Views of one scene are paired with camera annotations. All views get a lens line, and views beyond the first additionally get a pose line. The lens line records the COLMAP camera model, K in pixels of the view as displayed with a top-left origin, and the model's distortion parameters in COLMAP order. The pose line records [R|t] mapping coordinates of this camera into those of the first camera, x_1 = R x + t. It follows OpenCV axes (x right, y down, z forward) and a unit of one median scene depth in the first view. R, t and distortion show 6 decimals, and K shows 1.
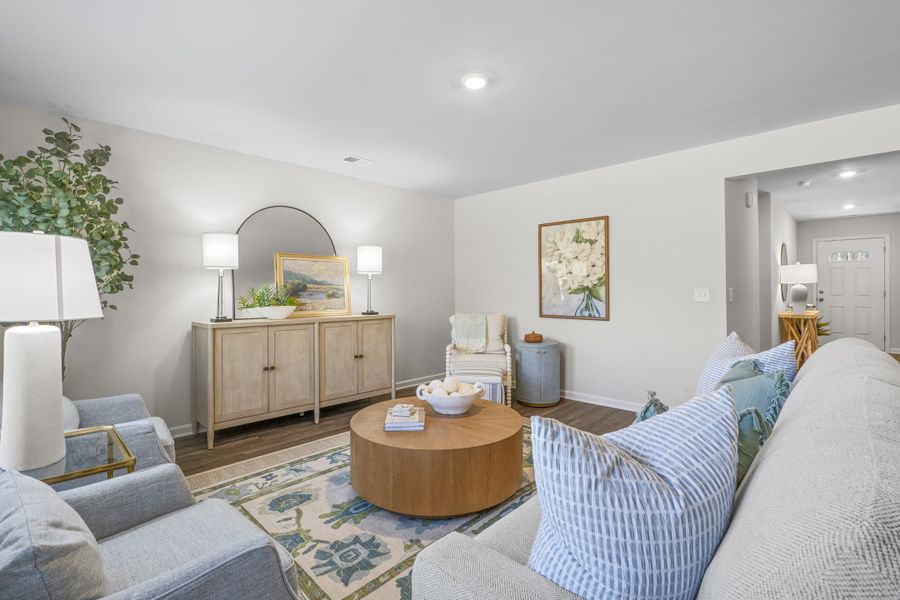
lens RADIAL K [[411.8, 0, 444.8], [0, 411.8, 297.7], [0, 0, 1]] dist [-0.010348, -0.000271]
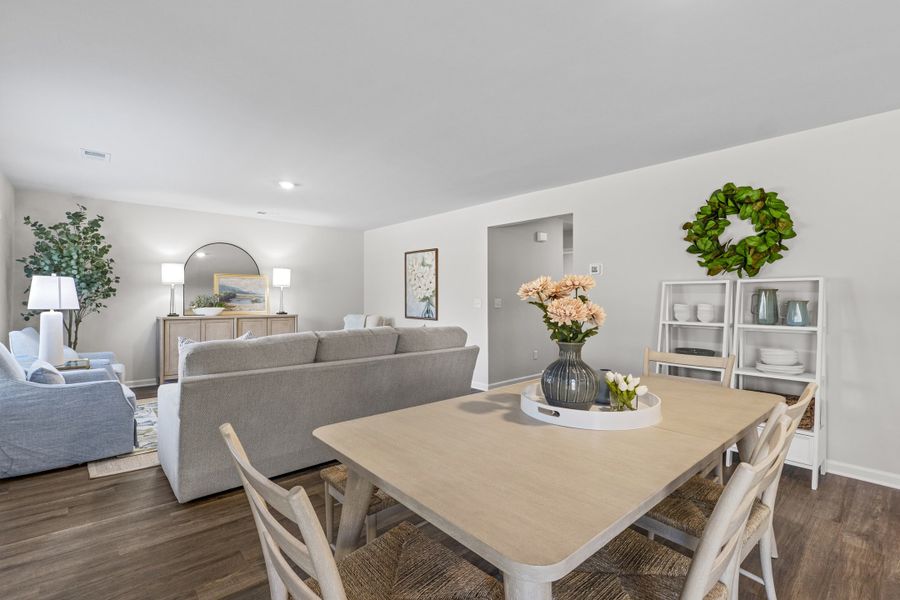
lens RADIAL K [[411.8, 0, 444.8], [0, 411.8, 297.7], [0, 0, 1]] dist [-0.010348, -0.000271]
pose [[0.997774, 0.009678, -0.065973, 0.556732], [-0.010722, 0.999823, -0.015481, -0.002446], [0.065811, 0.016154, 0.997701, -0.478578]]
